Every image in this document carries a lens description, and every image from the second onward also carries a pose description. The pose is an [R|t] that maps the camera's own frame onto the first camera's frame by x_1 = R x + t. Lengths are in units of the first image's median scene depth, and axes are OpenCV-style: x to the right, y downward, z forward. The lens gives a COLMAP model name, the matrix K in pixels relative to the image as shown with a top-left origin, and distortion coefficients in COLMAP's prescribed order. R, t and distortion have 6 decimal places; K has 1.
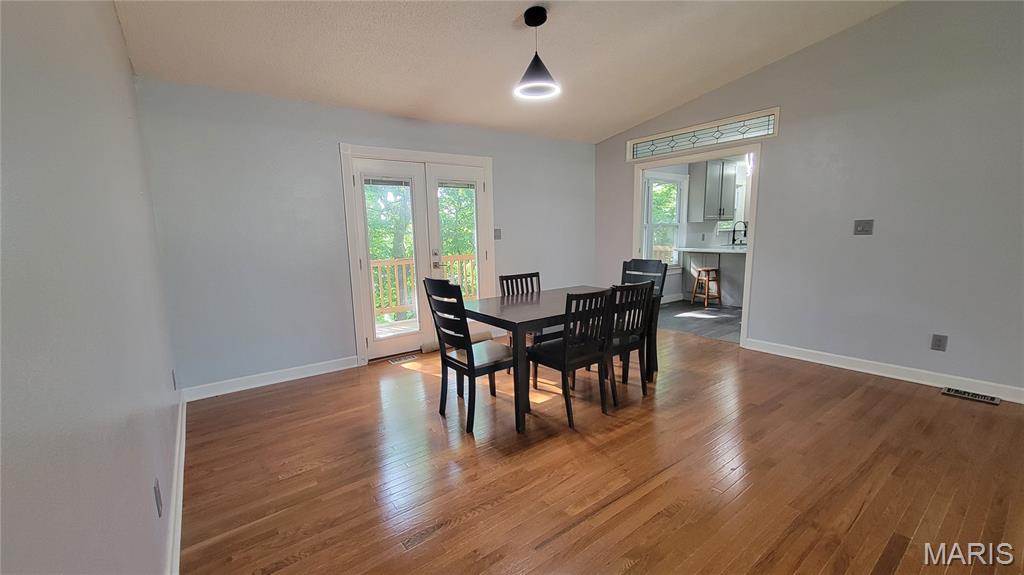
lens RADIAL K [[414.5, 0, 515.5], [0, 414.5, 294.9], [0, 0, 1]] dist [0.000813, -0.000288]
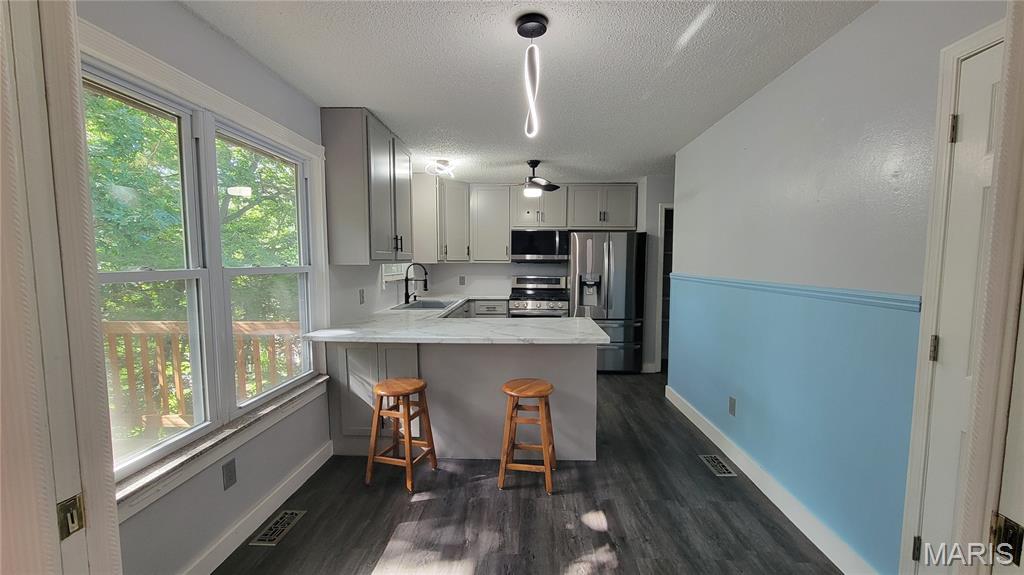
lens RADIAL K [[414.5, 0, 515.5], [0, 414.5, 294.9], [0, 0, 1]] dist [0.000813, -0.000288]
pose [[0.631558, -0.042946, 0.774138, 0.216587], [0.108609, 0.993520, -0.033489, -0.112619], [-0.767684, 0.105229, 0.632130, 0.610558]]
